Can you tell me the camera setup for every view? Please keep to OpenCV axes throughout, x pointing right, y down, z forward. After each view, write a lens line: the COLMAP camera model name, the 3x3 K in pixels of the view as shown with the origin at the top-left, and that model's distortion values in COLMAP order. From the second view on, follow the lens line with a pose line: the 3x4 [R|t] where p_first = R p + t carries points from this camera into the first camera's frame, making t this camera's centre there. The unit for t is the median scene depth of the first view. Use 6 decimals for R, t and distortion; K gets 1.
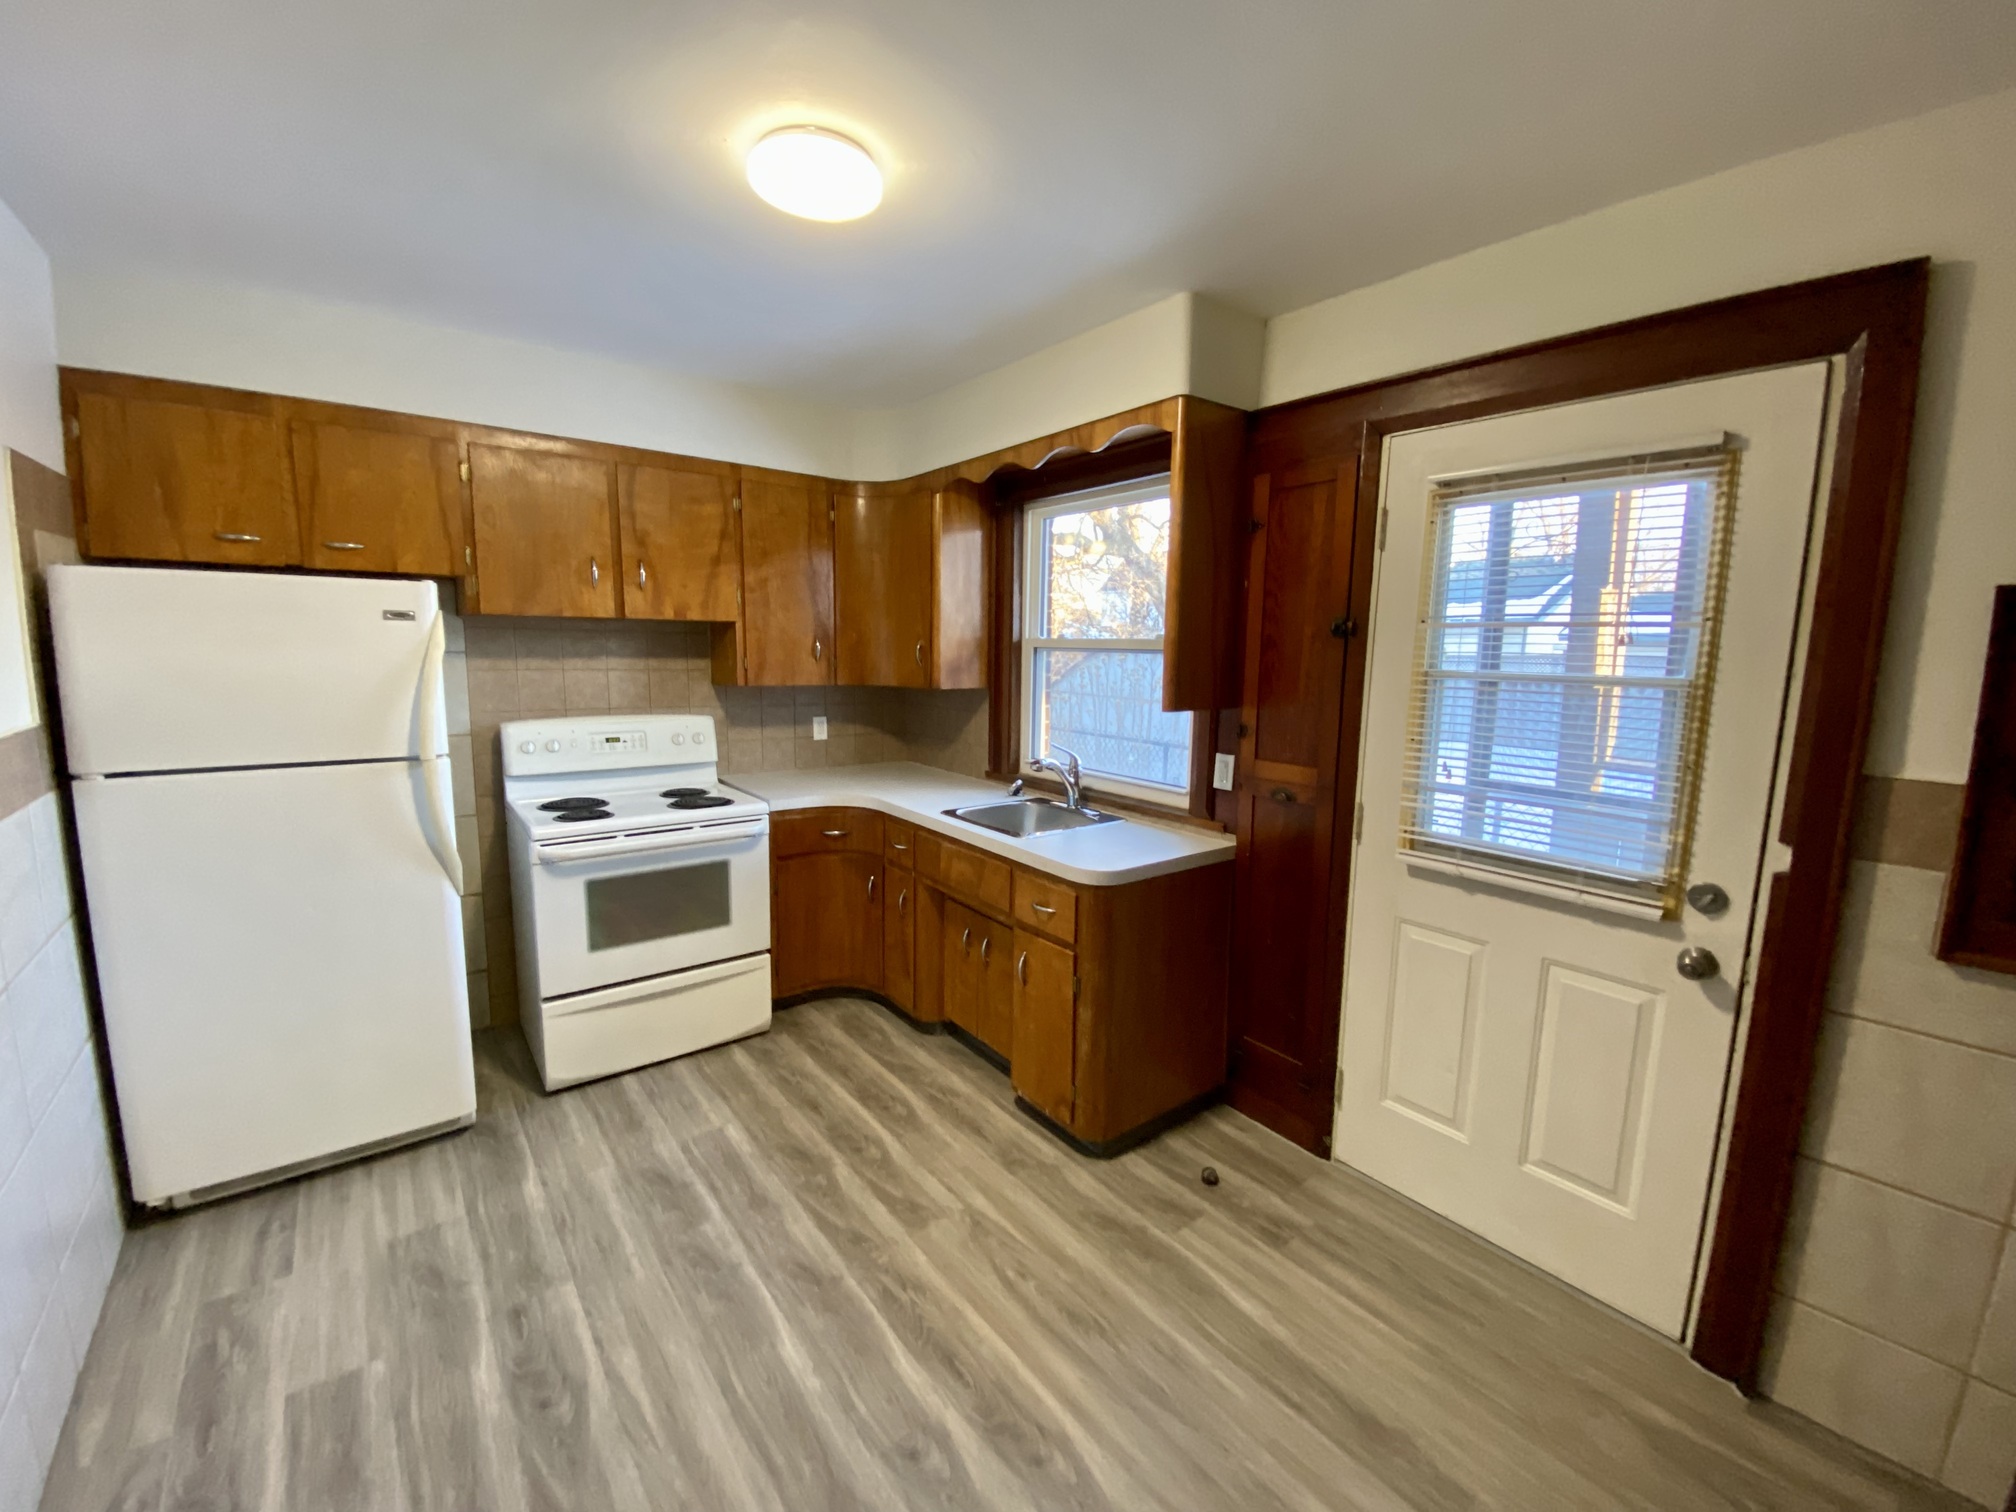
lens RADIAL K [[815.4, 0, 1005.0], [0, 815.4, 764.2], [0, 0, 1]] dist [0.028121, -0.022667]
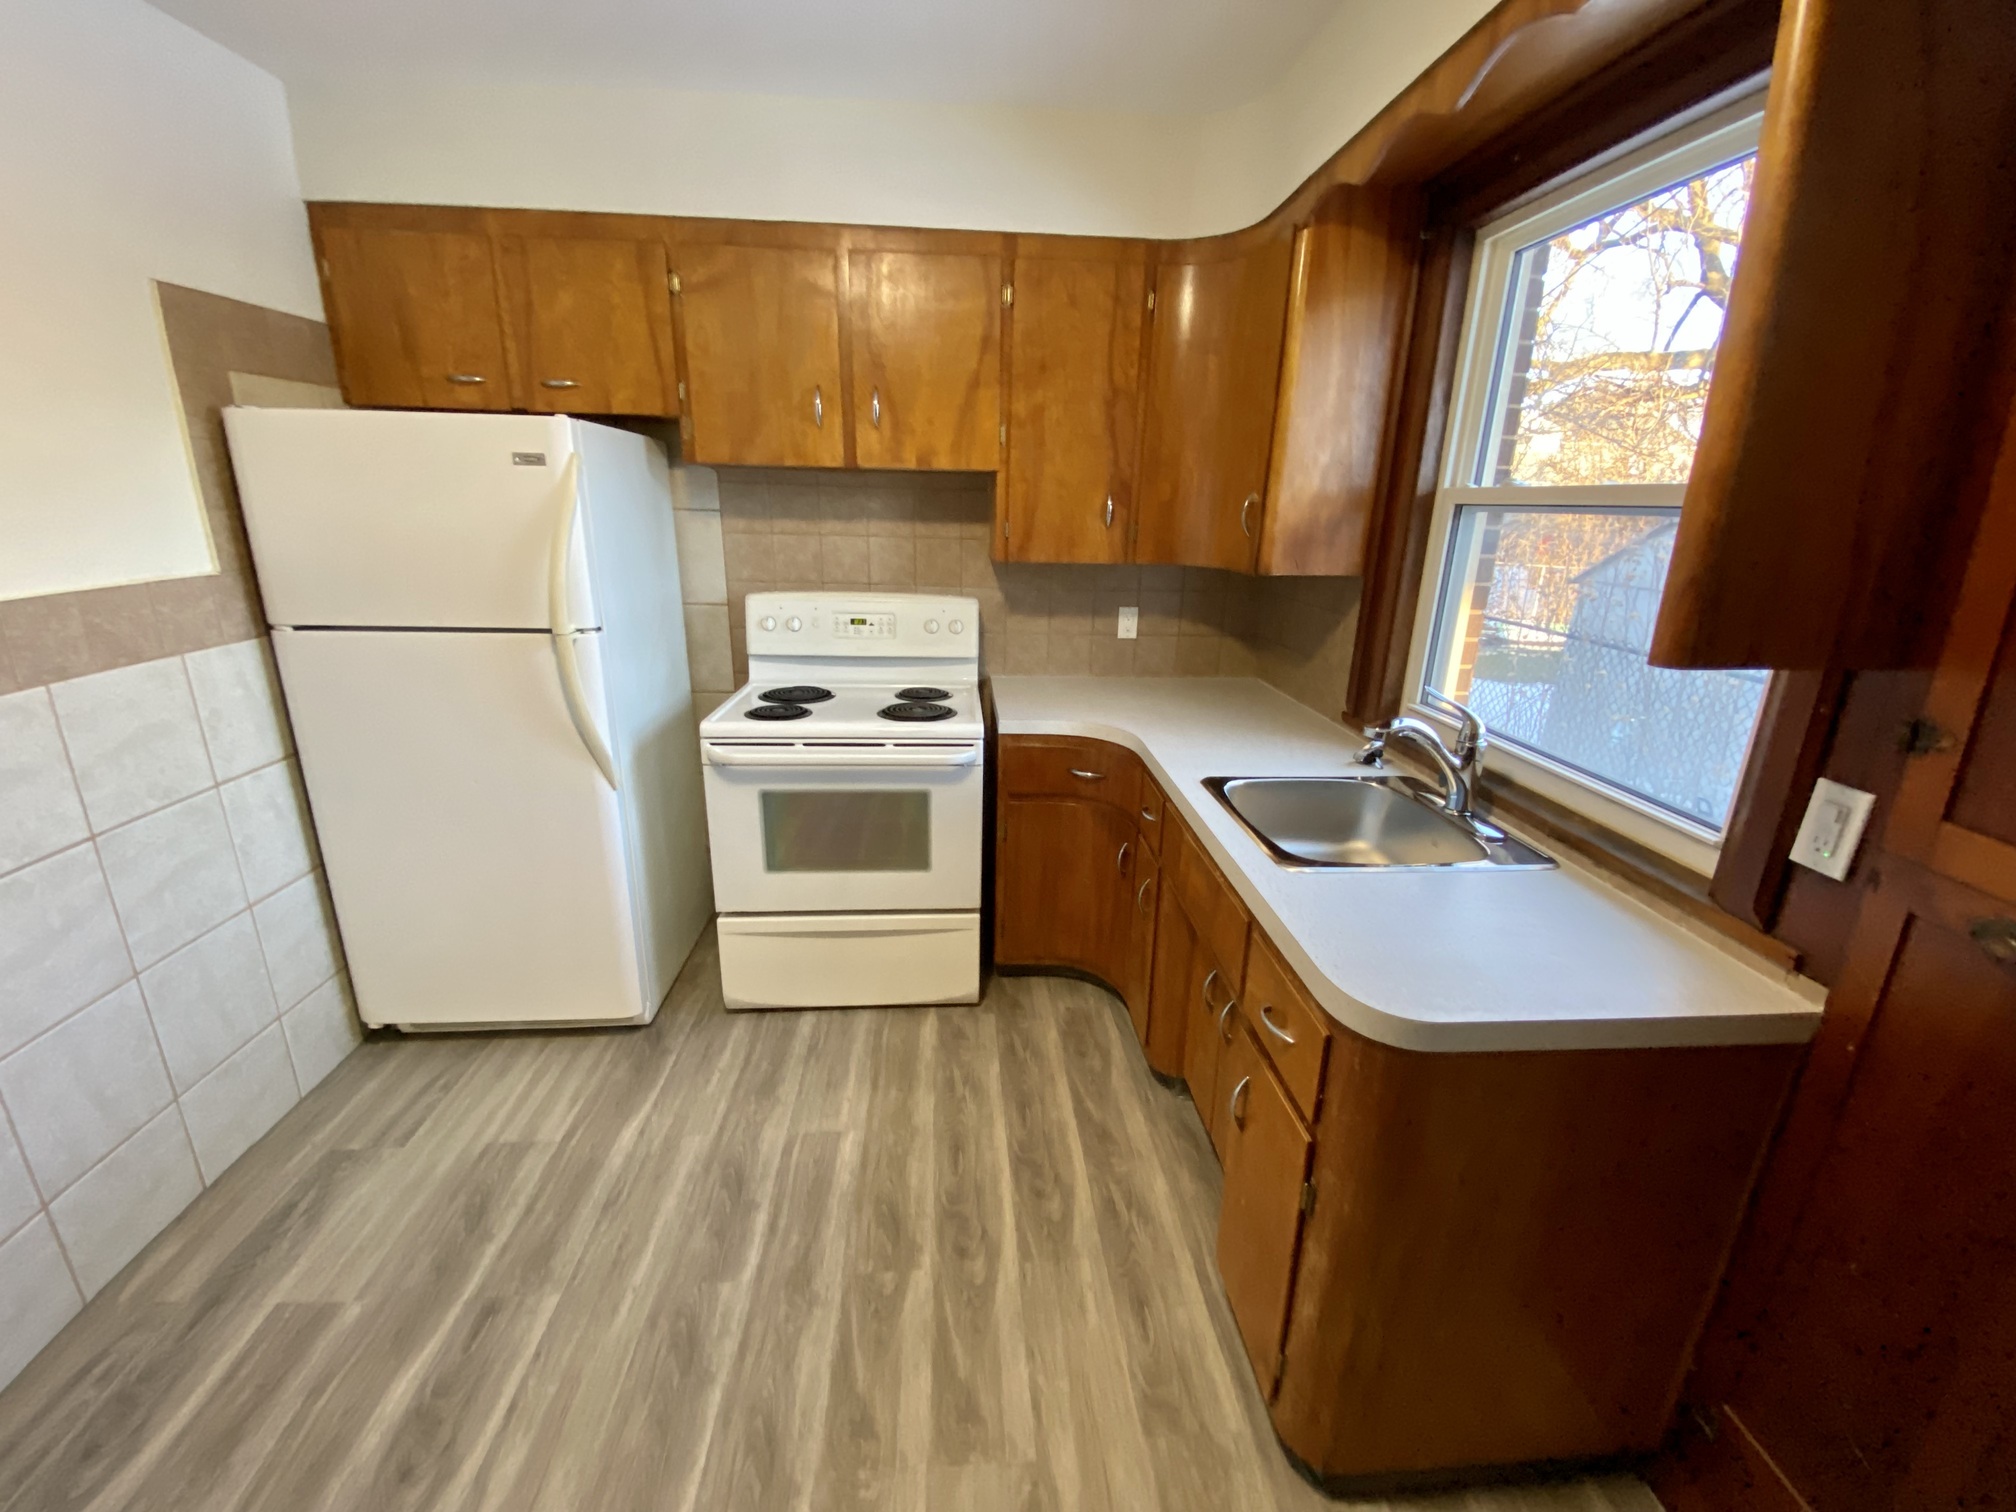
lens RADIAL K [[815.4, 0, 1005.0], [0, 815.4, 764.2], [0, 0, 1]] dist [0.028121, -0.022667]
pose [[0.829737, 0.166615, -0.532707, 0.130424], [-0.086794, 0.981312, 0.171737, -0.047652], [0.551366, -0.096260, 0.828692, 0.419428]]
